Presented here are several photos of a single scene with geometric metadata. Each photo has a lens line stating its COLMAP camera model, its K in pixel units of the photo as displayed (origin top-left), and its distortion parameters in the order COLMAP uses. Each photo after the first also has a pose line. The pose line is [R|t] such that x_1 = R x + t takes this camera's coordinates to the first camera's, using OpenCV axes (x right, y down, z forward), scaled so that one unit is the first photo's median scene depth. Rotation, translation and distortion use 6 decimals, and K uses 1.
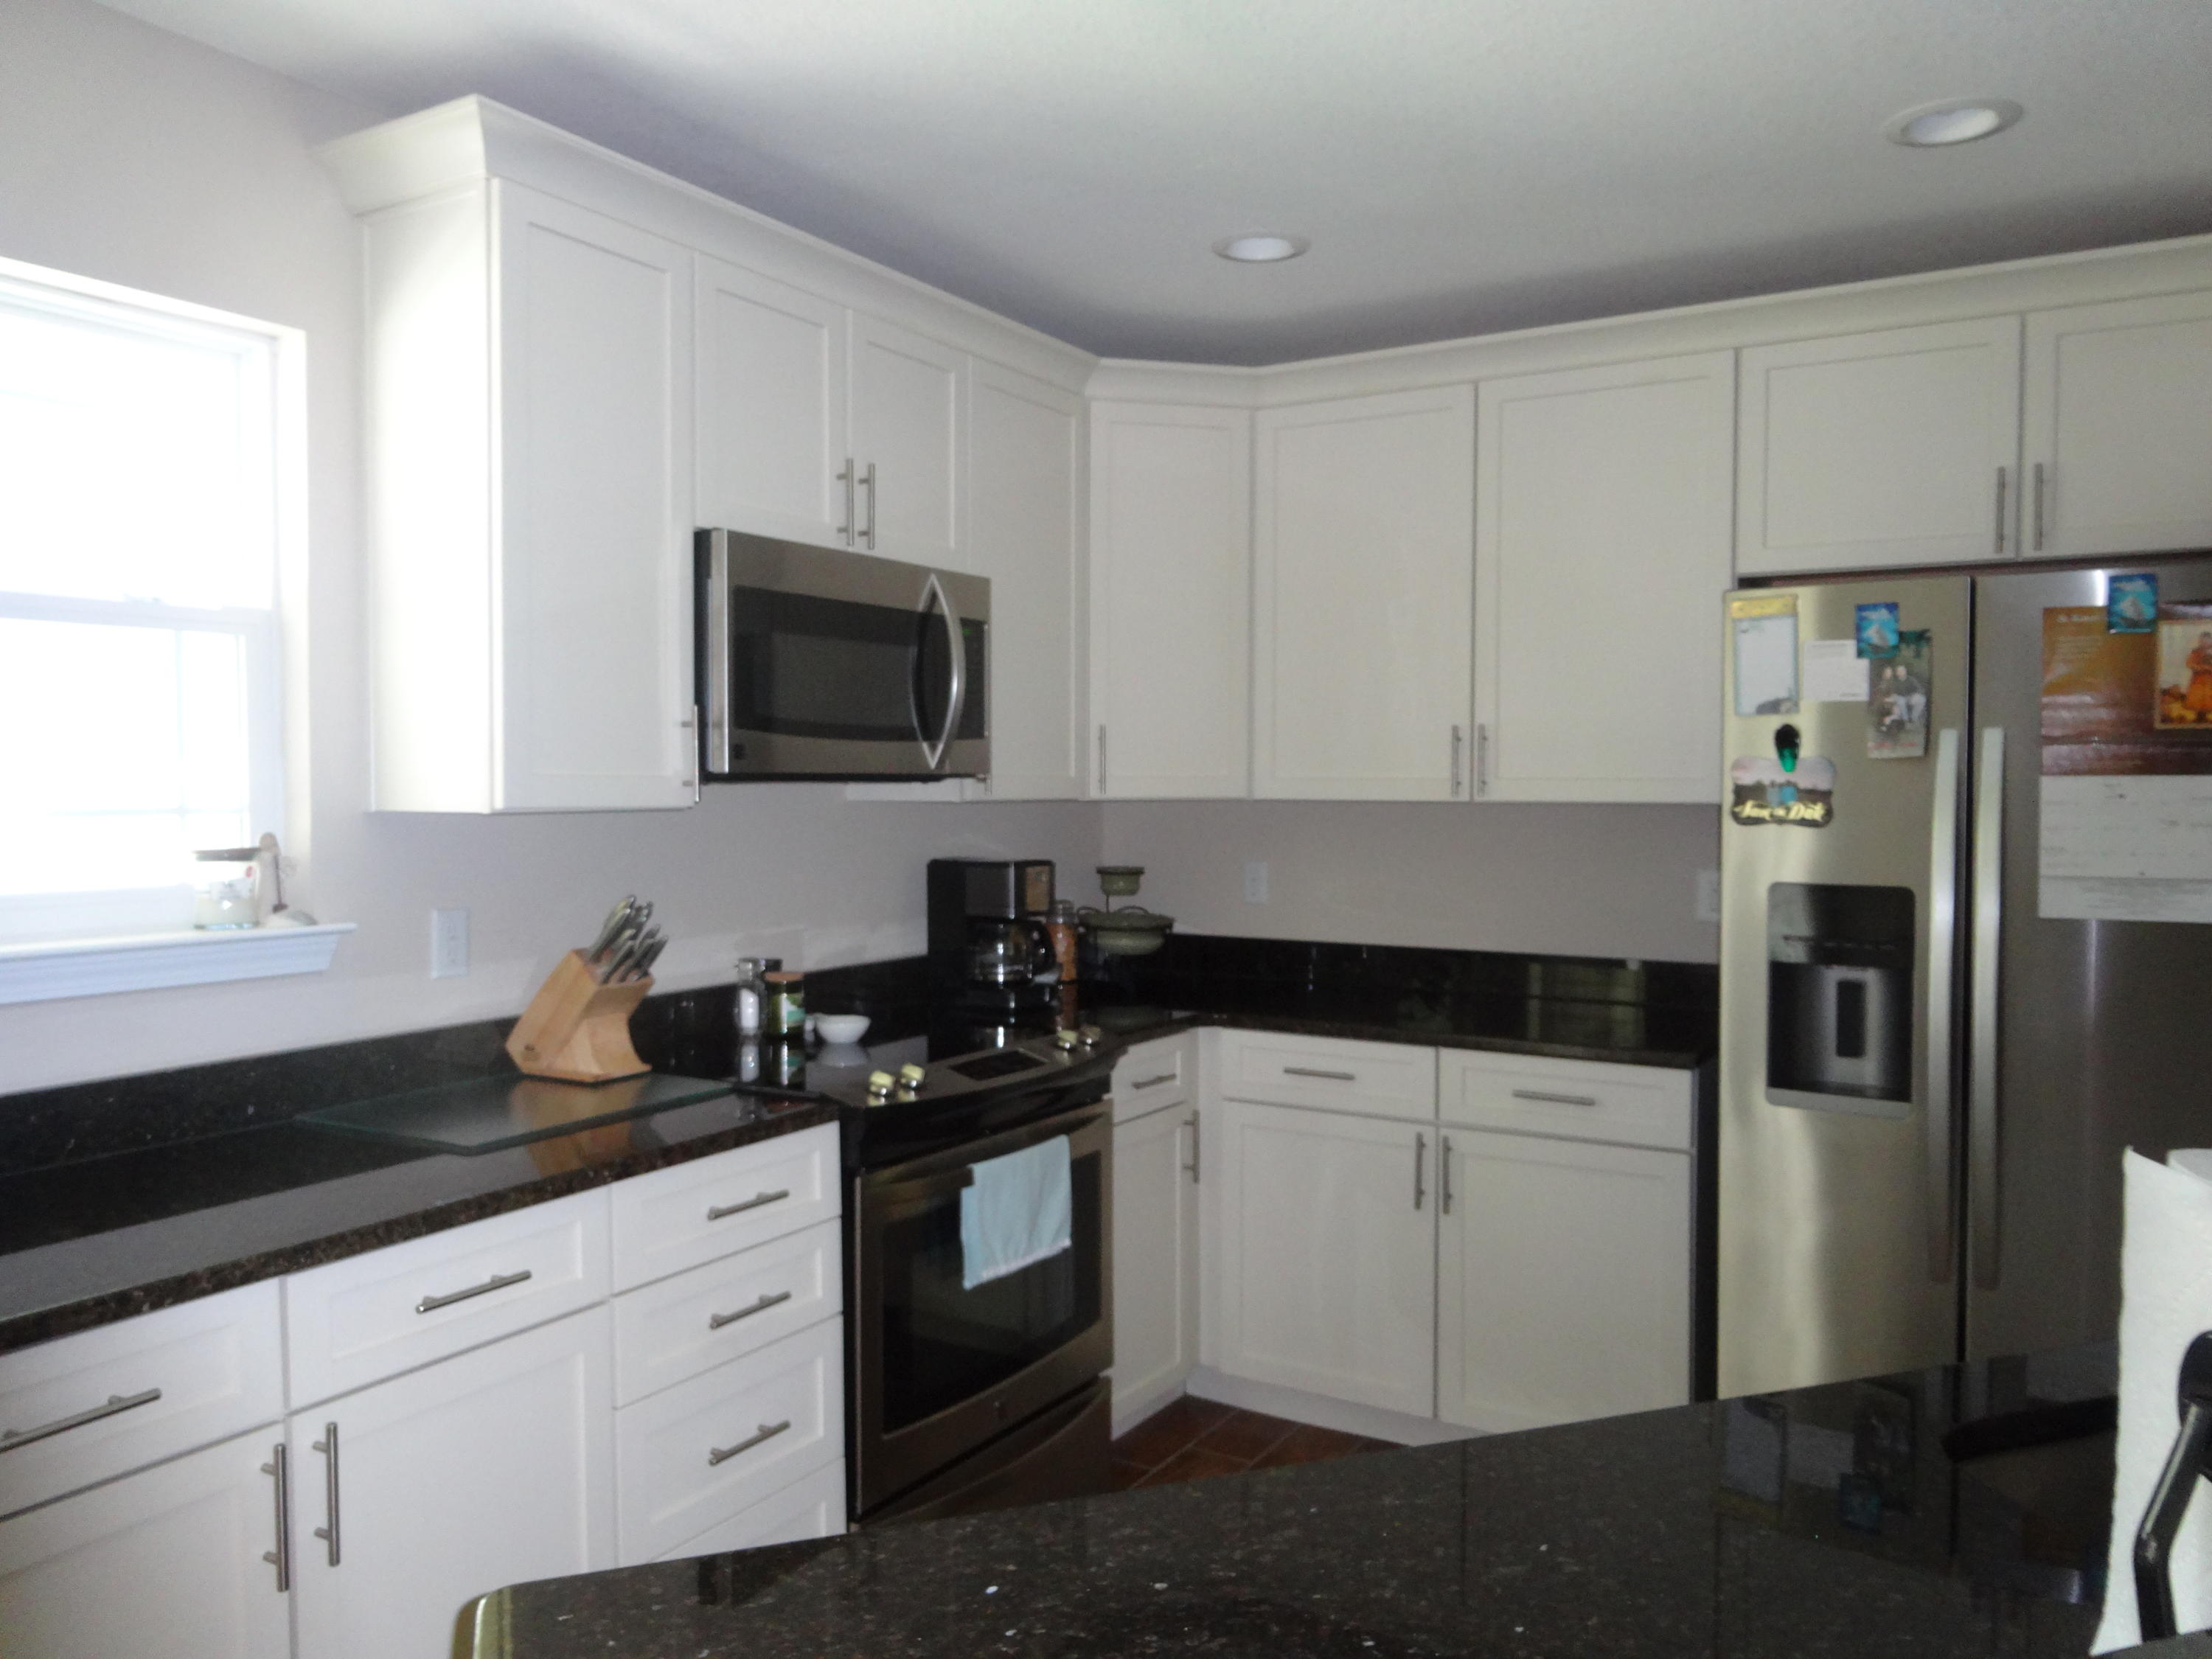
lens RADIAL K [[1621.4, 0, 1112.7], [0, 1621.4, 833.0], [0, 0, 1]] dist [0.005457, -0.006437]
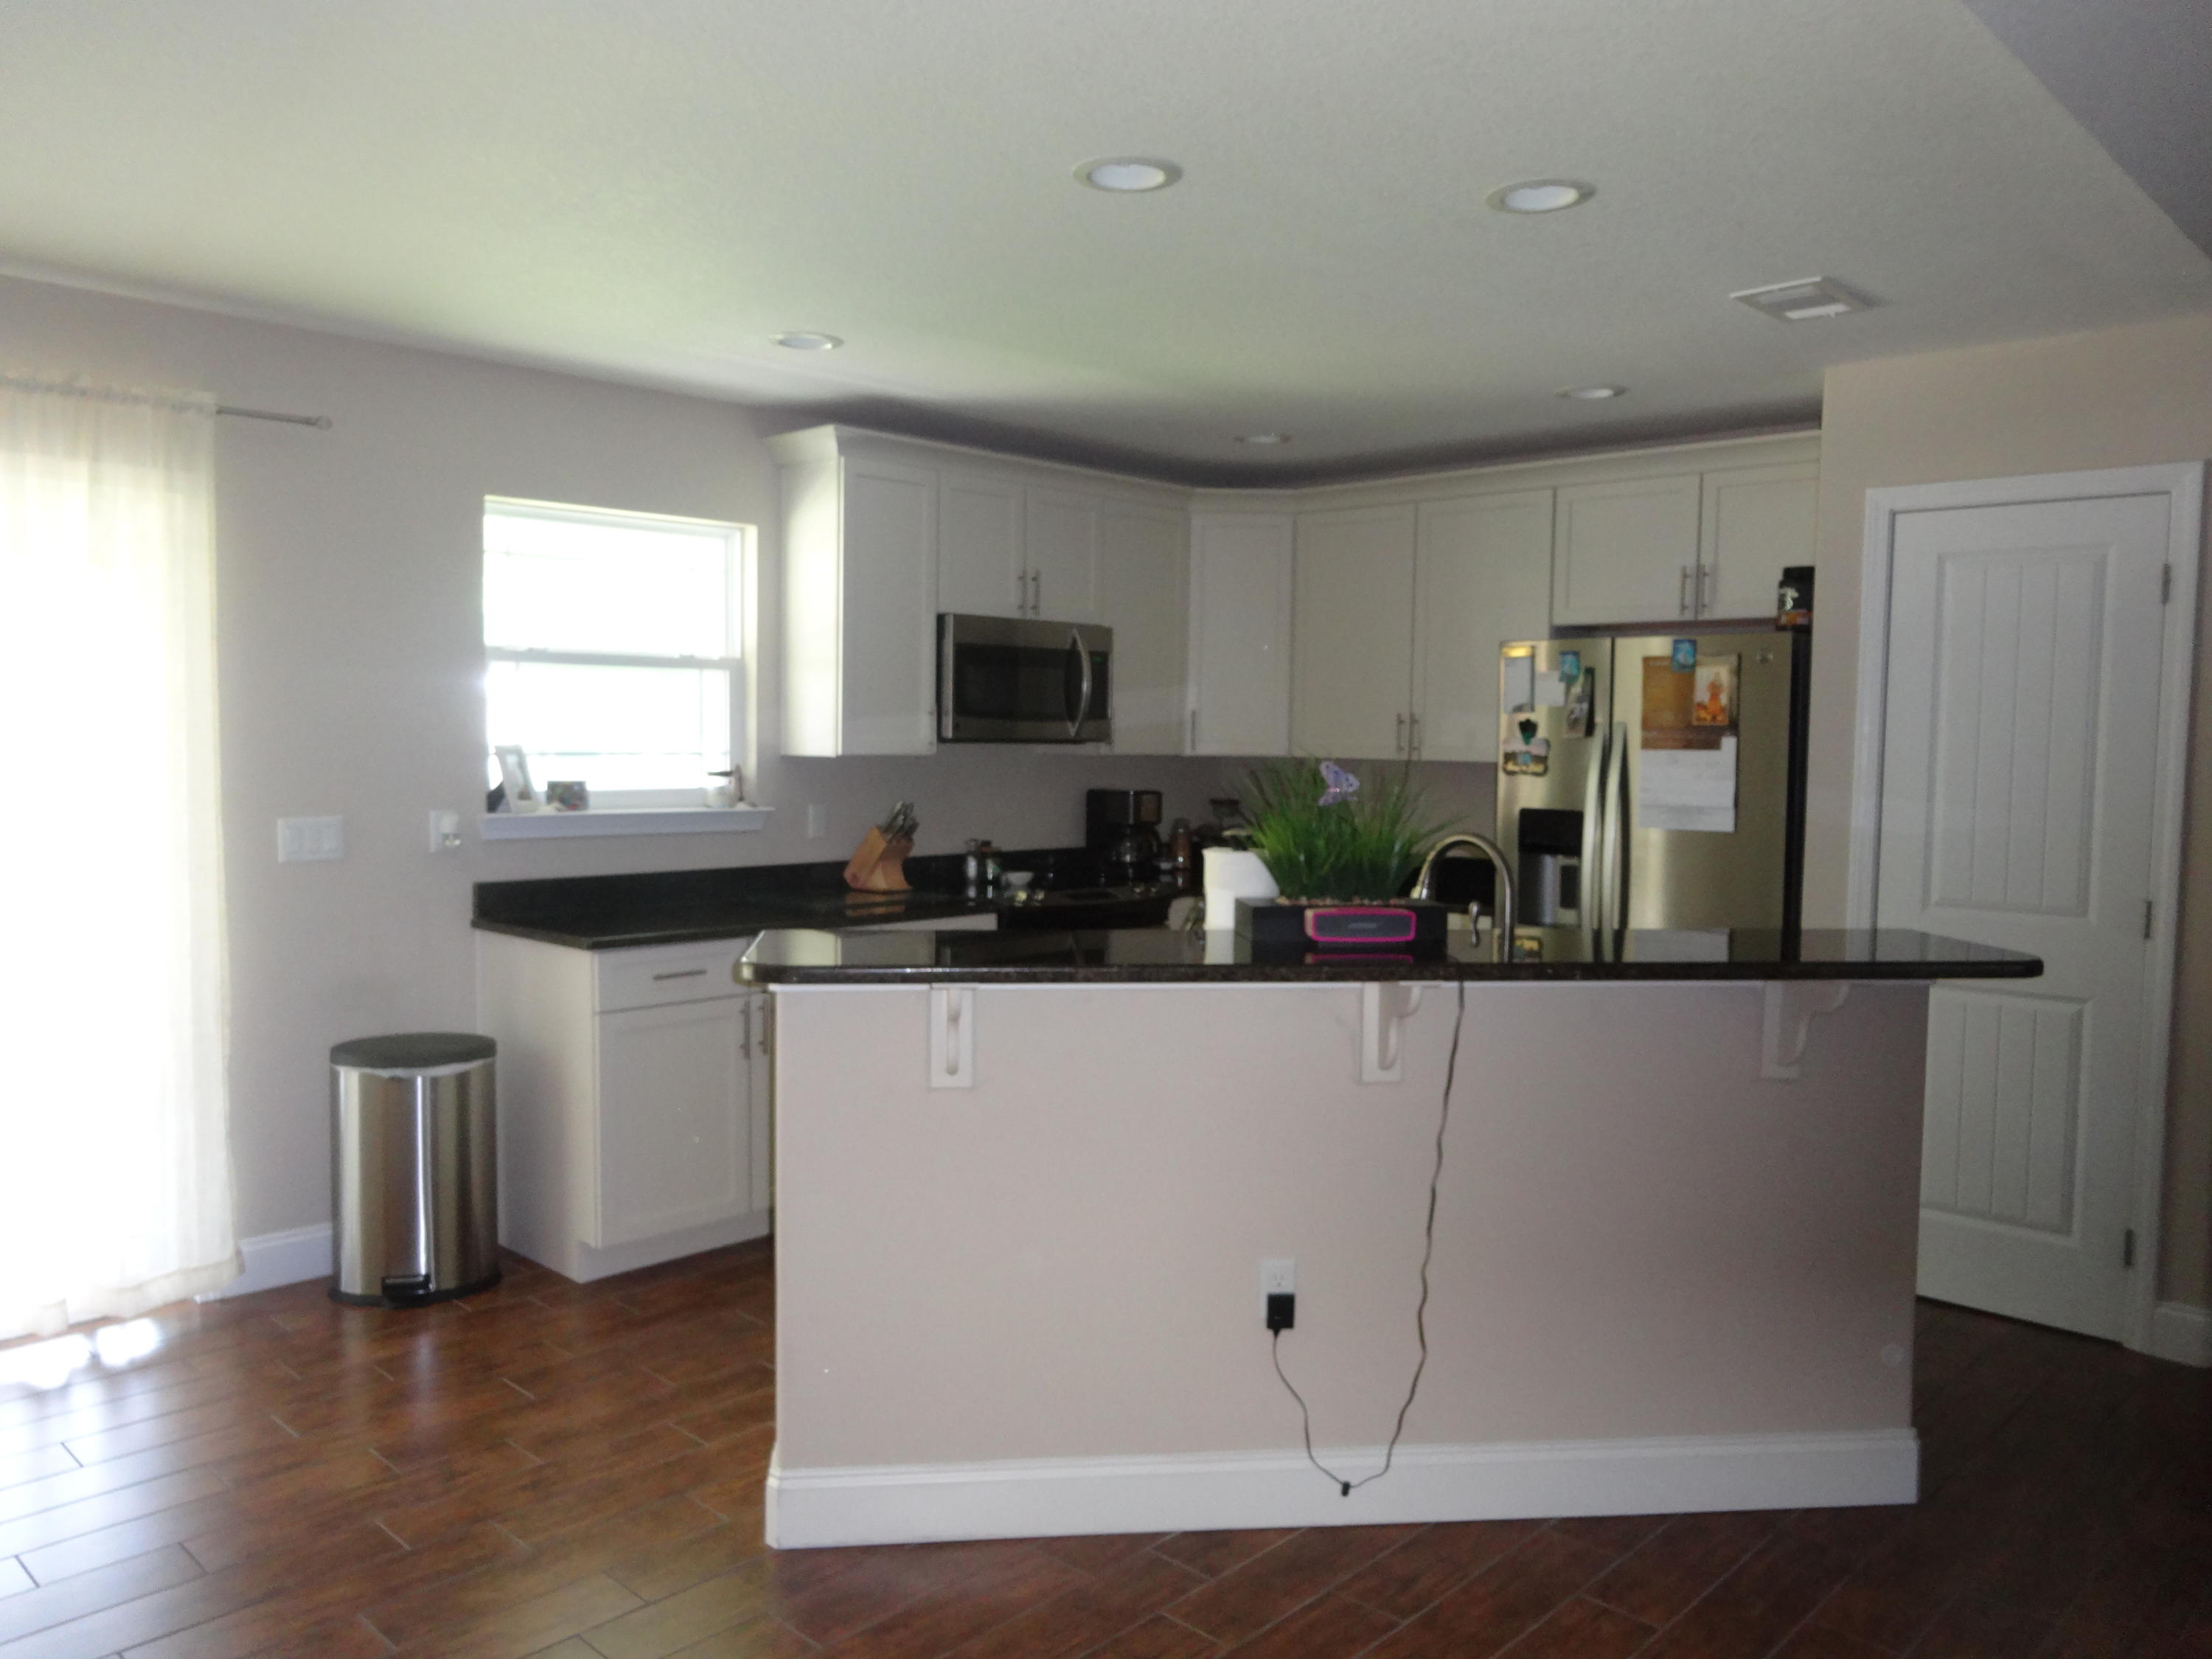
lens RADIAL K [[1621.4, 0, 1112.7], [0, 1621.4, 833.0], [0, 0, 1]] dist [0.005457, -0.006437]
pose [[0.974977, 0.026596, -0.220710, 0.367820], [-0.021029, 0.999400, 0.027536, 0.018692], [0.221310, -0.022206, 0.974951, -0.823663]]
